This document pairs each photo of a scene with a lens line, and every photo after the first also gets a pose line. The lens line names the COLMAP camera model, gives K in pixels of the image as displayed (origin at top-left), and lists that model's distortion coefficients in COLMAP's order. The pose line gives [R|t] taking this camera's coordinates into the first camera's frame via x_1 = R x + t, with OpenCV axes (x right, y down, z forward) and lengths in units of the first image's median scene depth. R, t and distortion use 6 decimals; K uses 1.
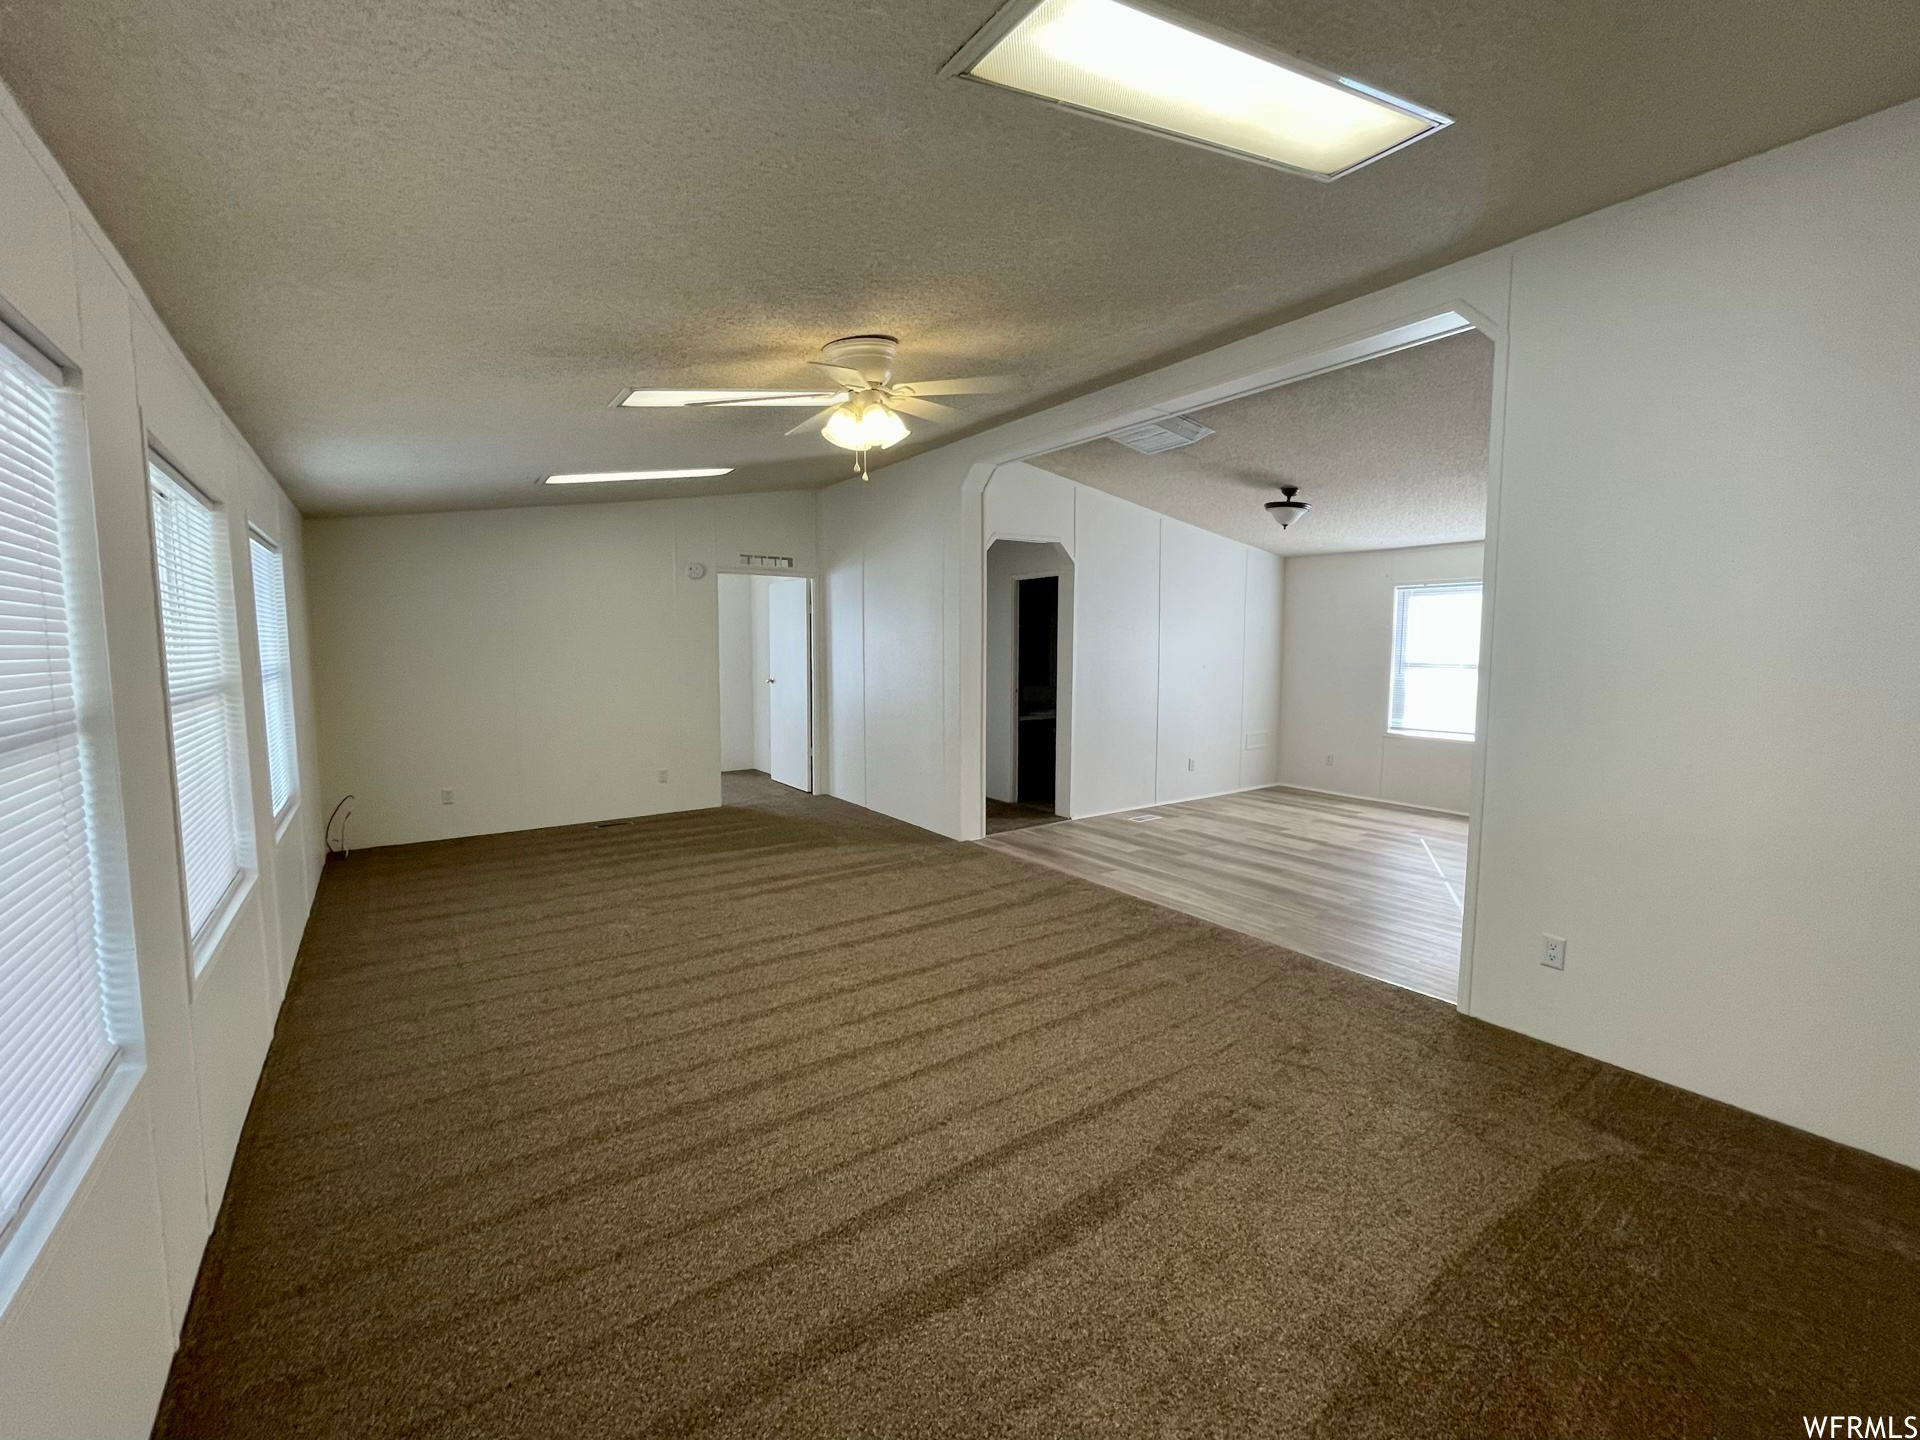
lens RADIAL K [[786.2, 0, 960.8], [0, 786.2, 714.1], [0, 0, 1]] dist [0.001322, -0.000088]
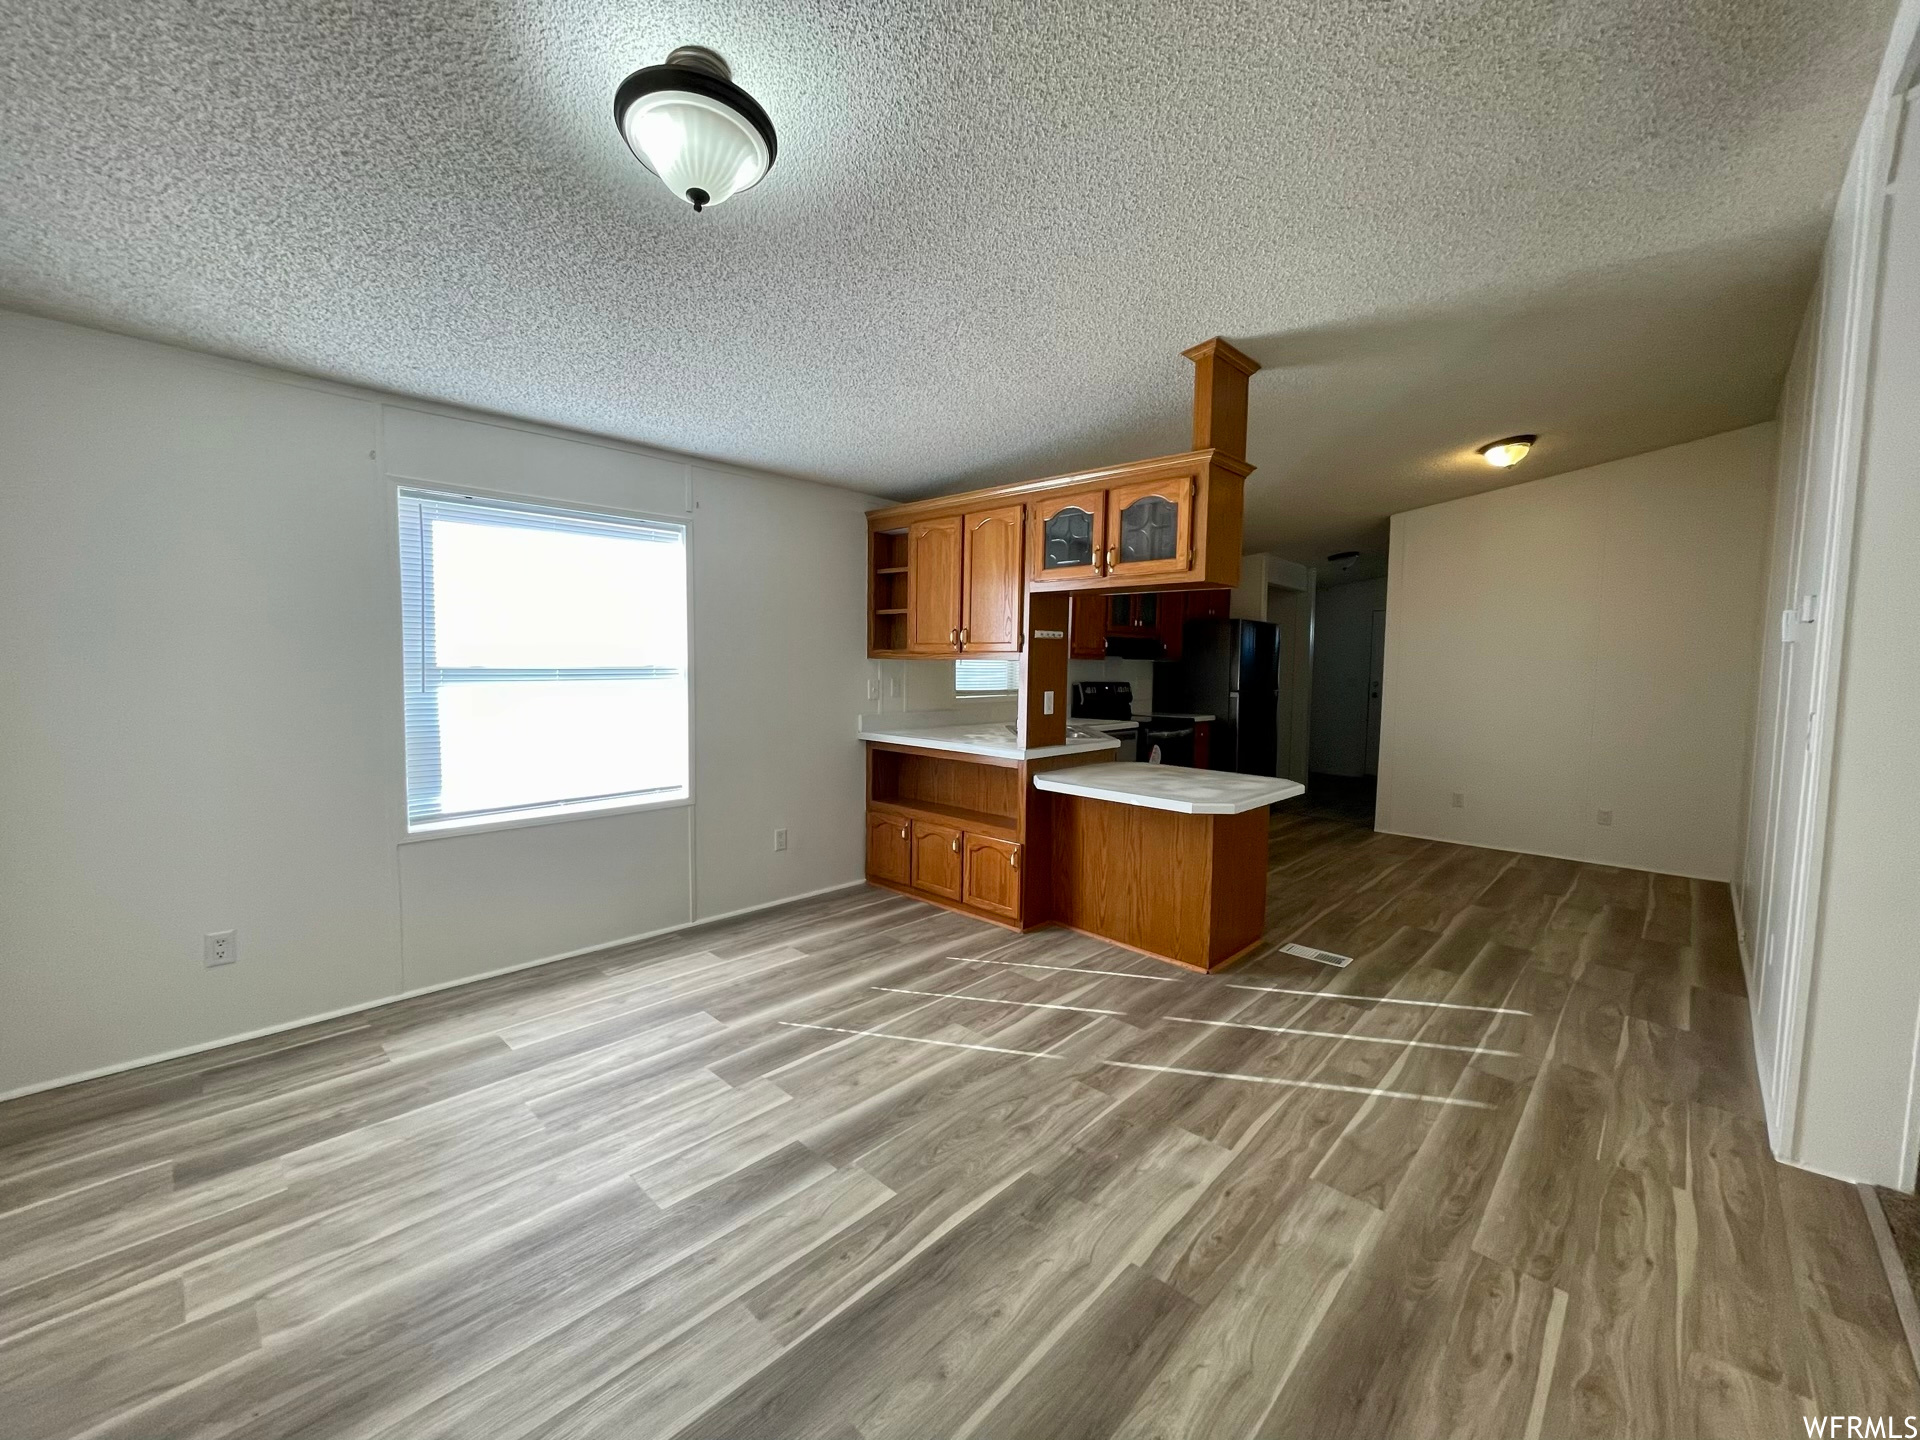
lens RADIAL K [[786.2, 0, 960.8], [0, 786.2, 714.1], [0, 0, 1]] dist [0.001322, -0.000088]
pose [[-0.185689, -0.073277, 0.979873, 0.075387], [0.070960, 0.993612, 0.087751, -0.057971], [-0.980043, 0.085826, -0.179303, 0.795247]]
